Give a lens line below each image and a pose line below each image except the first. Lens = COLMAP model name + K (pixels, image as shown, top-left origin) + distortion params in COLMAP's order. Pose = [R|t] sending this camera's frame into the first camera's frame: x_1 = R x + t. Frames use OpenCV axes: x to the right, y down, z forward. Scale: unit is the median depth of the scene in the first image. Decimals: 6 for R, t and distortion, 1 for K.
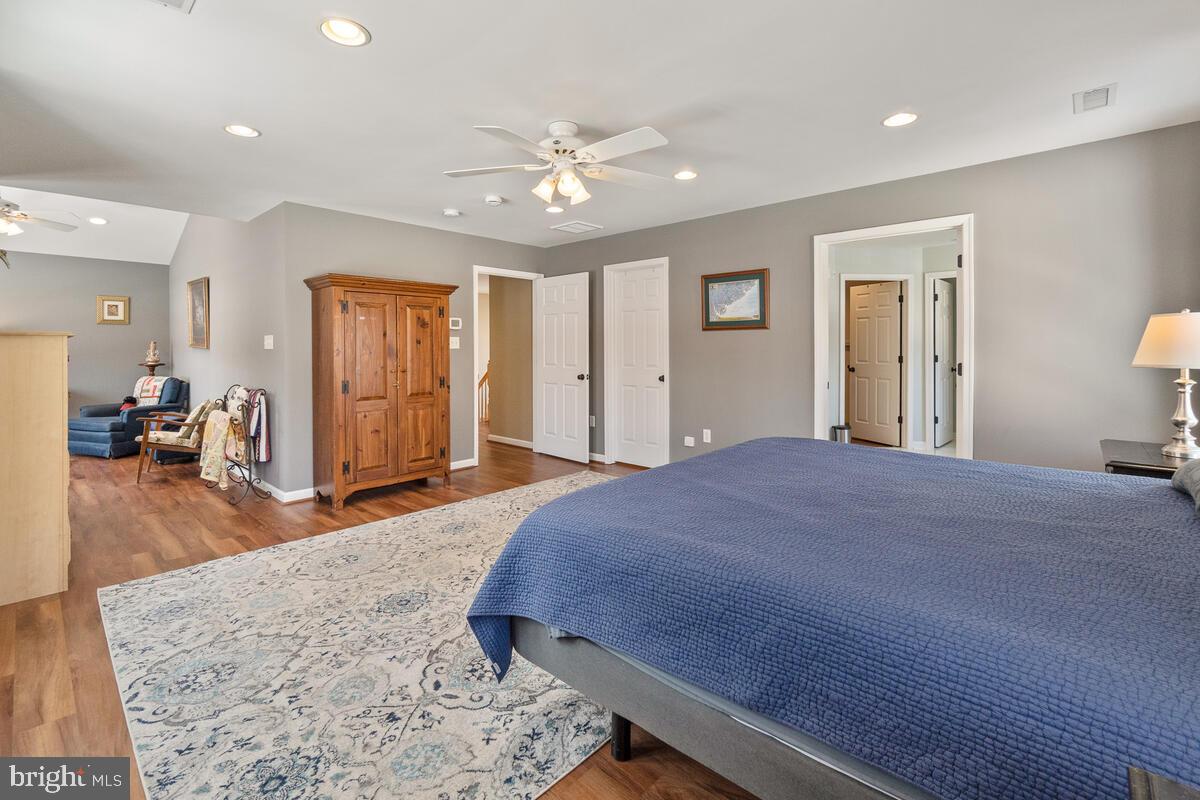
lens RADIAL K [[536.0, 0, 592.3], [0, 536.0, 352.1], [0, 0, 1]] dist [-0.004215, -0.000081]
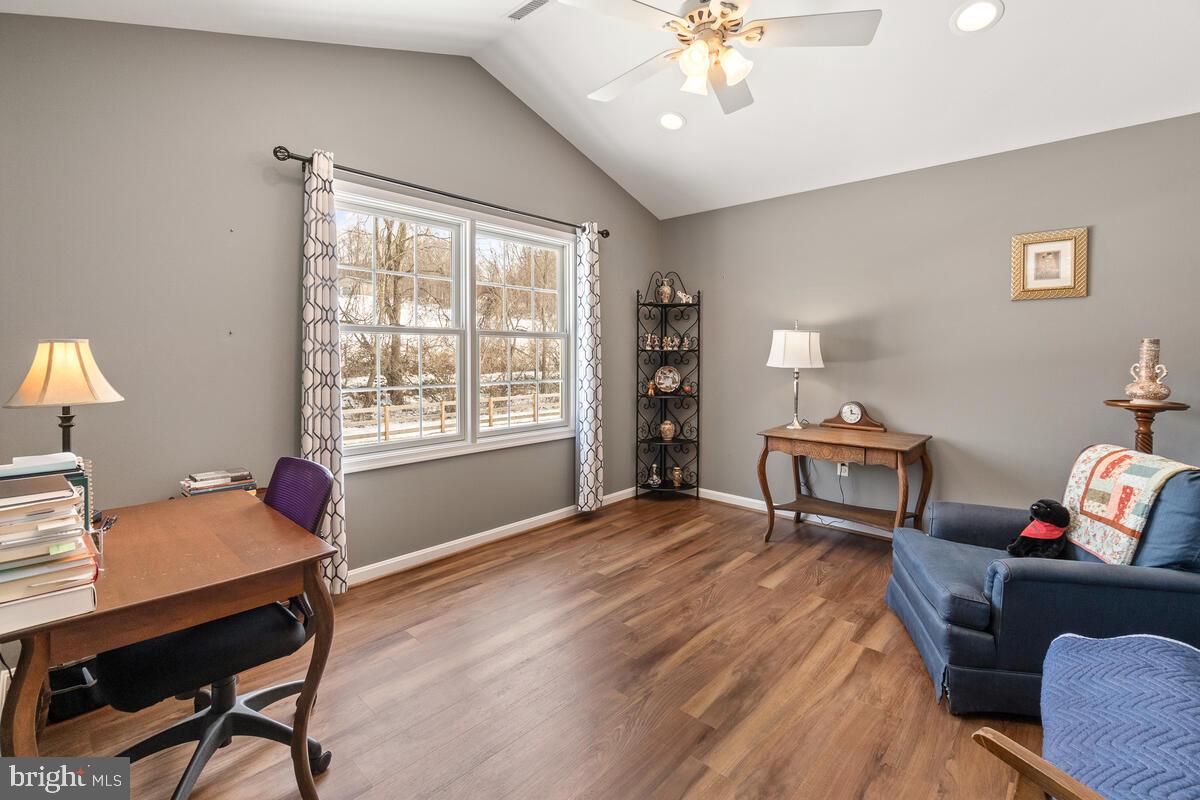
lens RADIAL K [[536.0, 0, 592.3], [0, 536.0, 352.1], [0, 0, 1]] dist [-0.004215, -0.000081]
pose [[0.001004, -0.001199, -0.999999, -0.547563], [-0.016480, 0.999863, -0.001215, -0.005546], [0.999864, 0.016481, 0.000984, 0.733113]]
